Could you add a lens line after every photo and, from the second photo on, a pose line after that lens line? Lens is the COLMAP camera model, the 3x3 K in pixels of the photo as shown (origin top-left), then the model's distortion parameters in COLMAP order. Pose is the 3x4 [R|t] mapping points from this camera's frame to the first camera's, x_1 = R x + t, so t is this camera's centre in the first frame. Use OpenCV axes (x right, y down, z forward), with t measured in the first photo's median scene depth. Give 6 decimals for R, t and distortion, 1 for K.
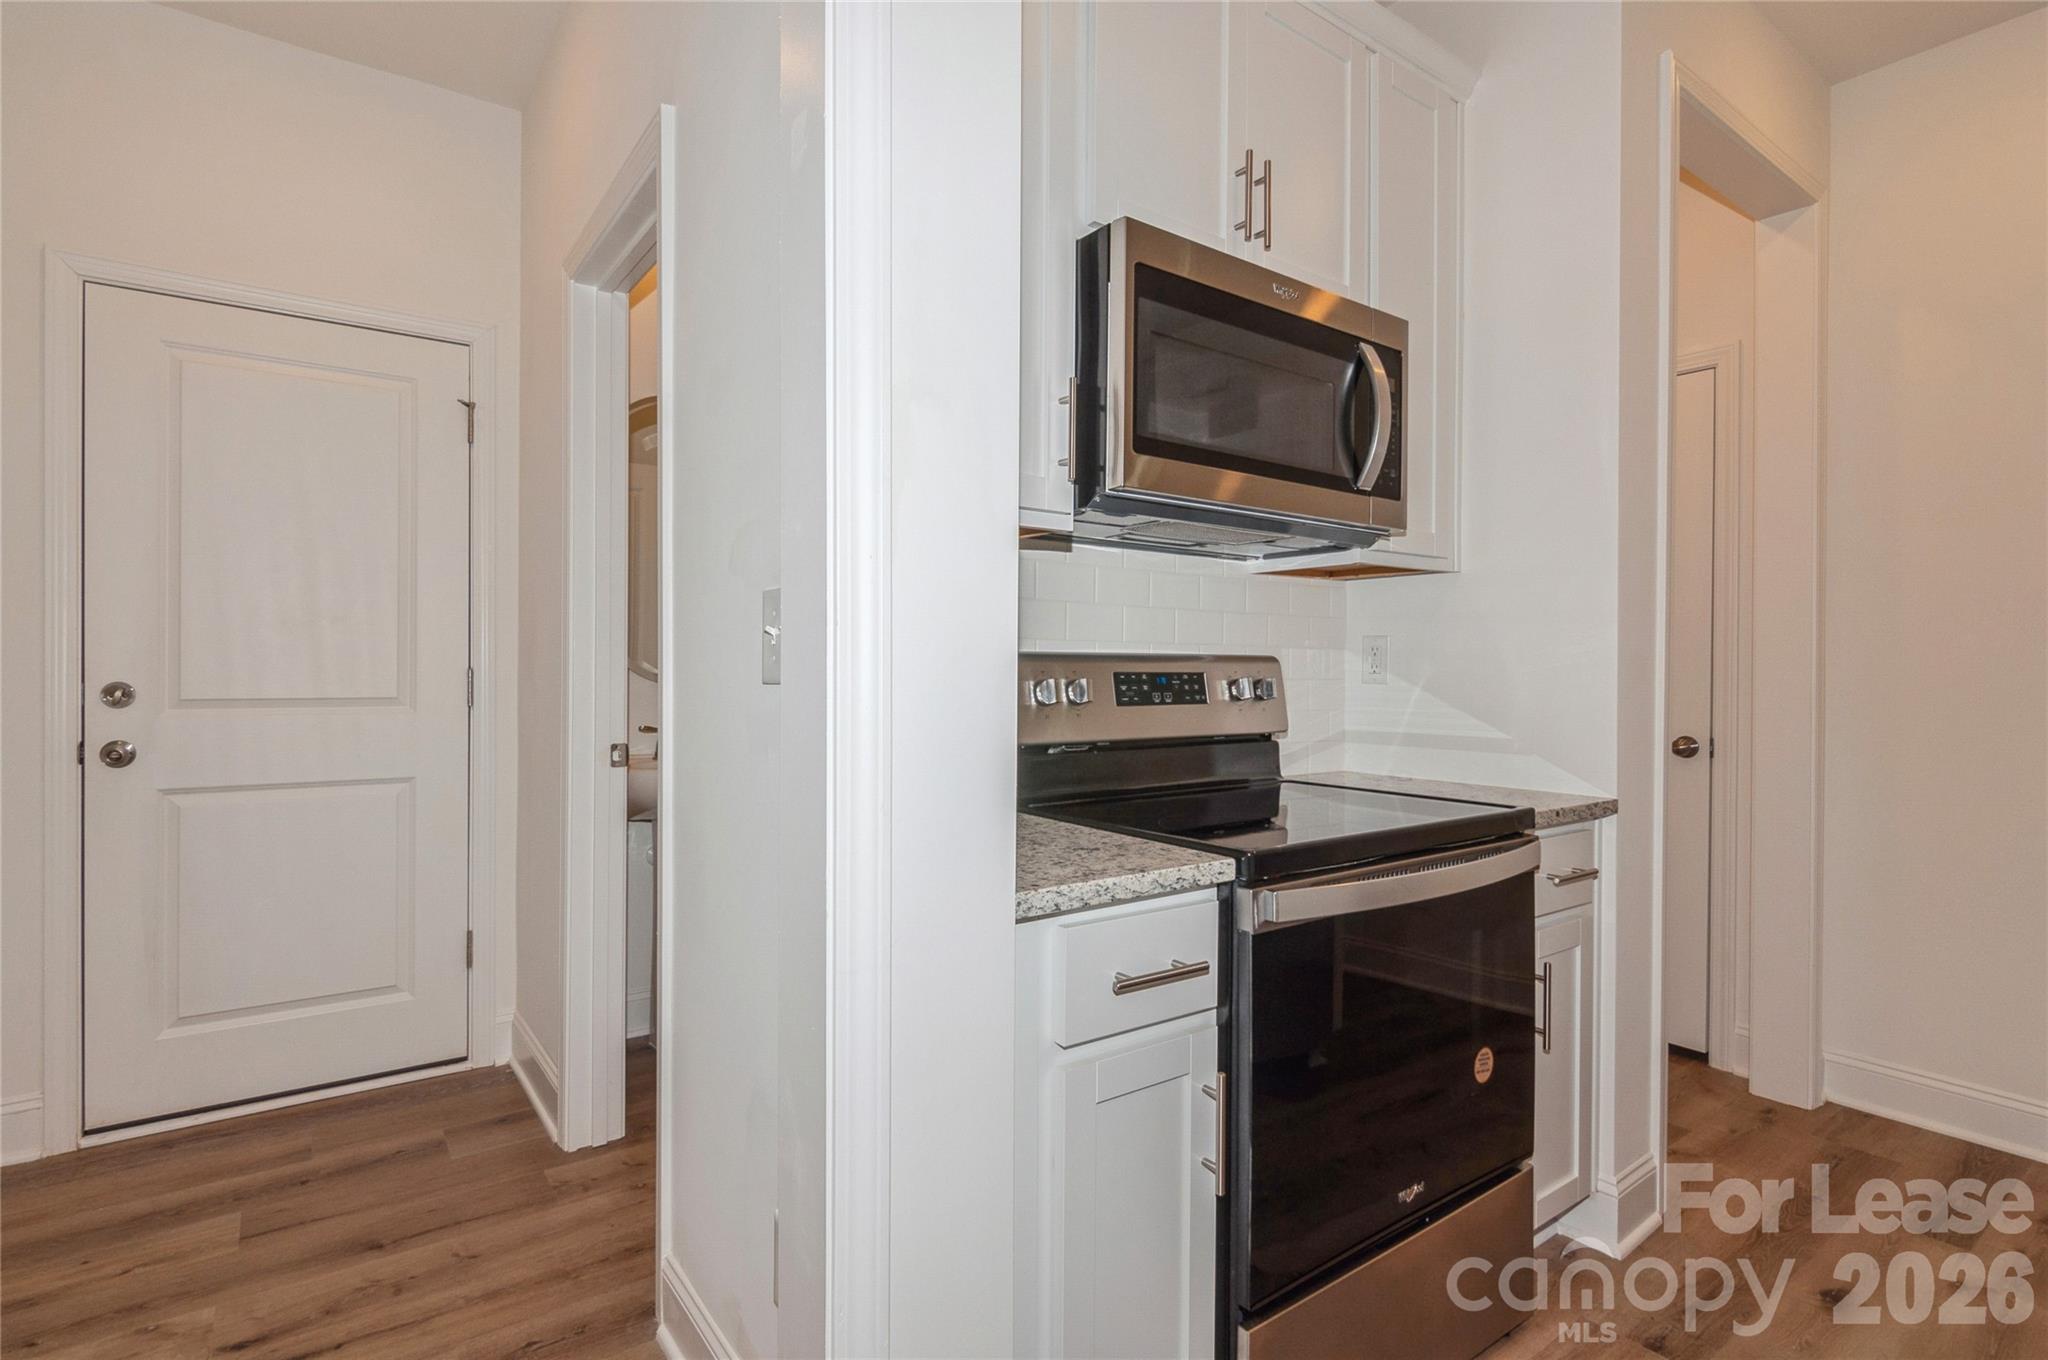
lens RADIAL K [[972.6, 0, 1024.0], [0, 972.6, 680.0], [0, 0, 1]] dist [0.002219, 0.000179]
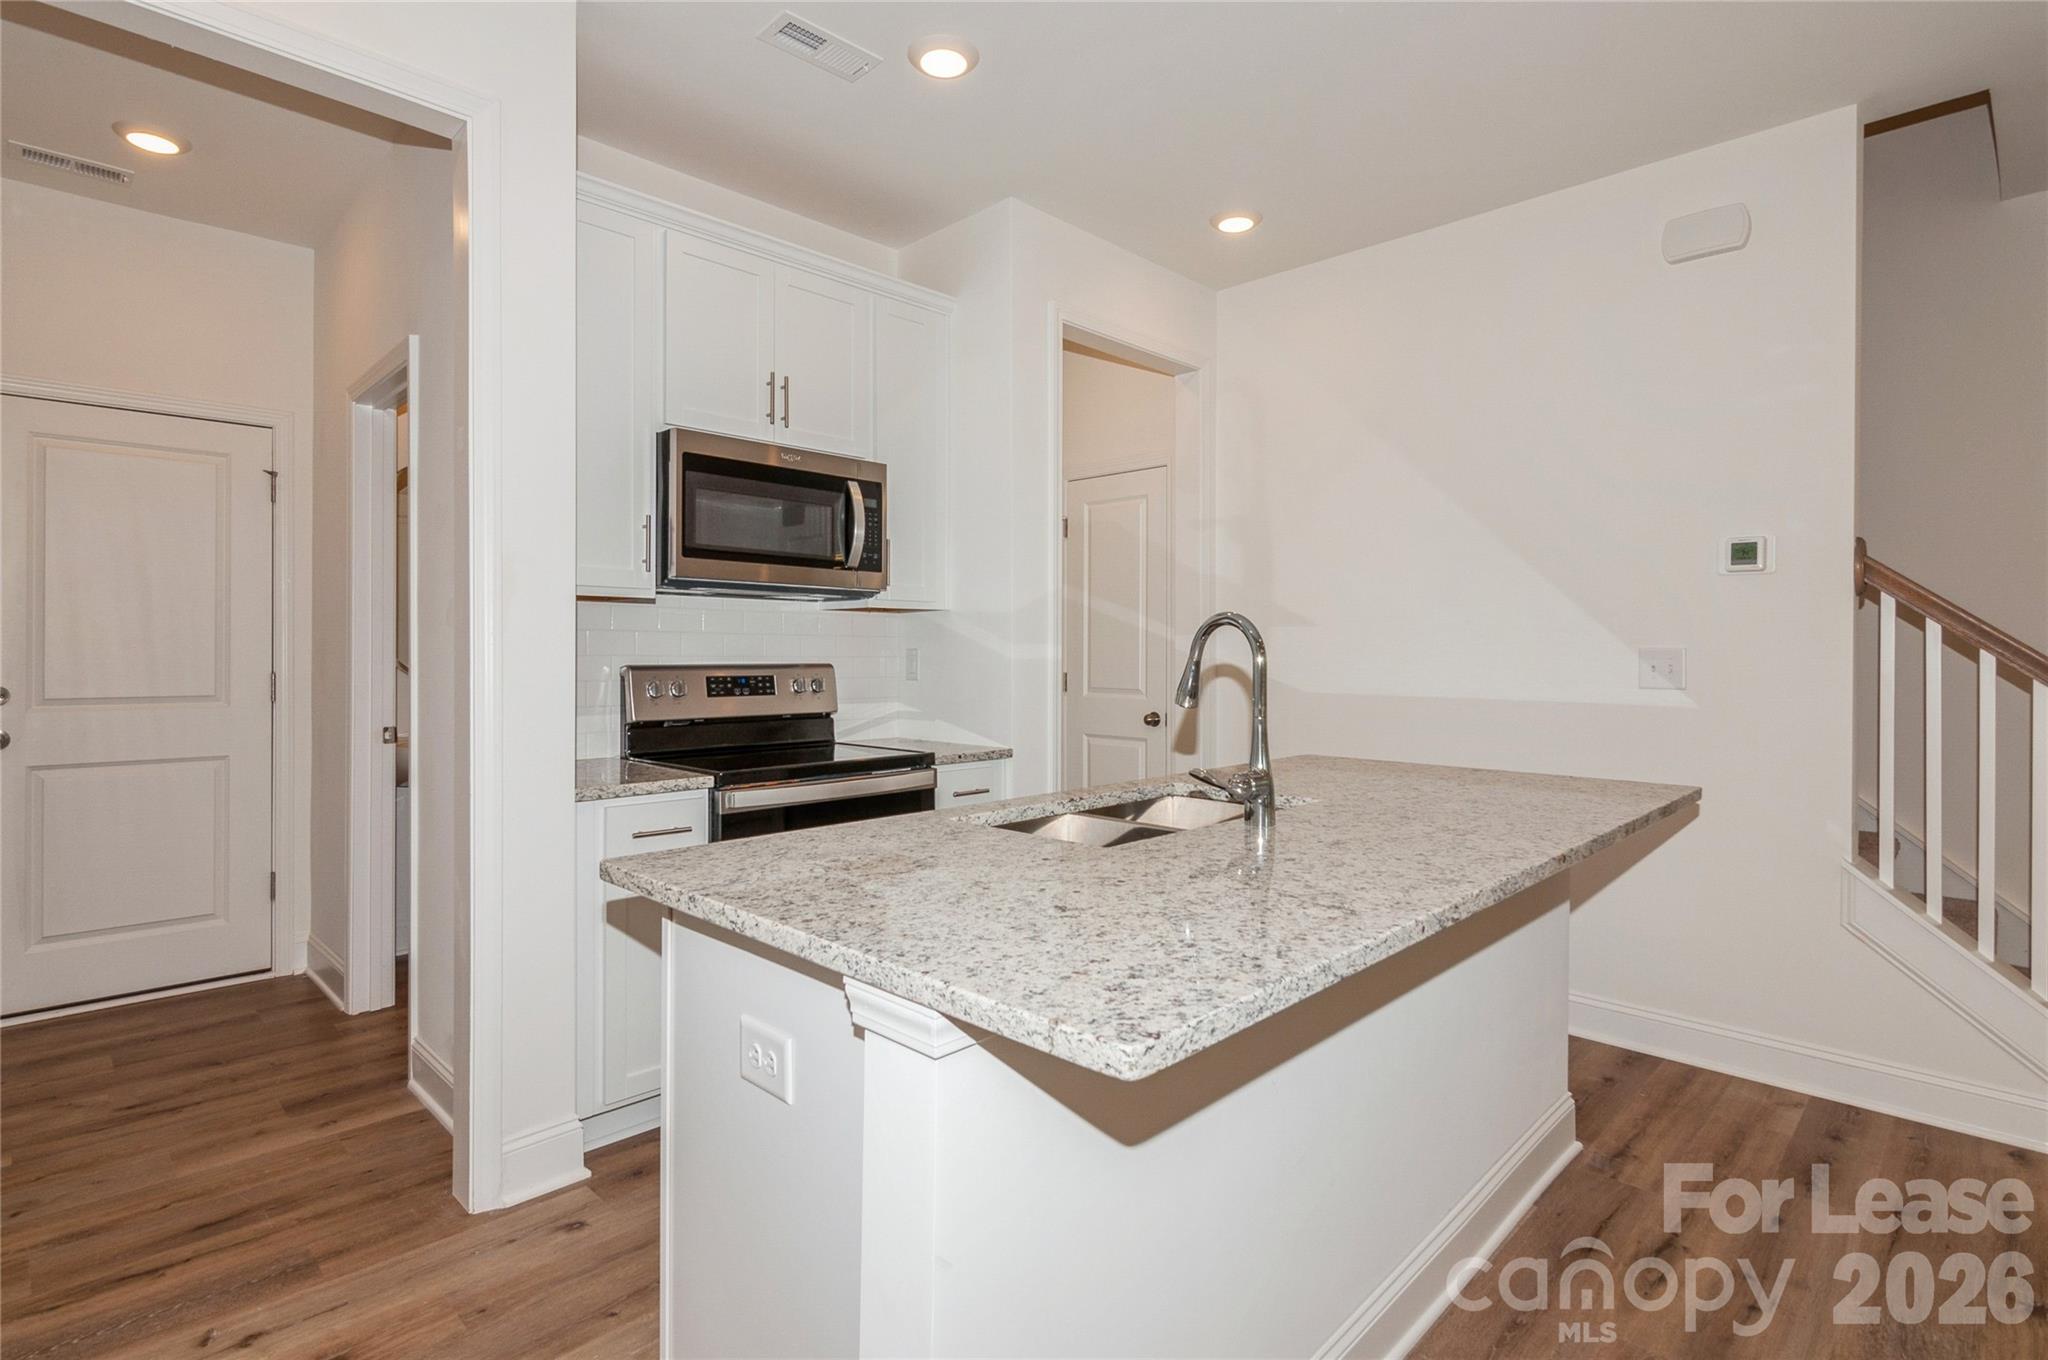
lens RADIAL K [[985.2, 0, 968.2], [0, 985.2, 657.9], [0, 0, 1]] dist [-0.001440, -0.000994]
pose [[0.993190, -0.006464, 0.116324, 0.315273], [0.007553, 0.999932, -0.008923, -0.019651], [-0.116258, 0.009740, 0.993171, -0.647182]]
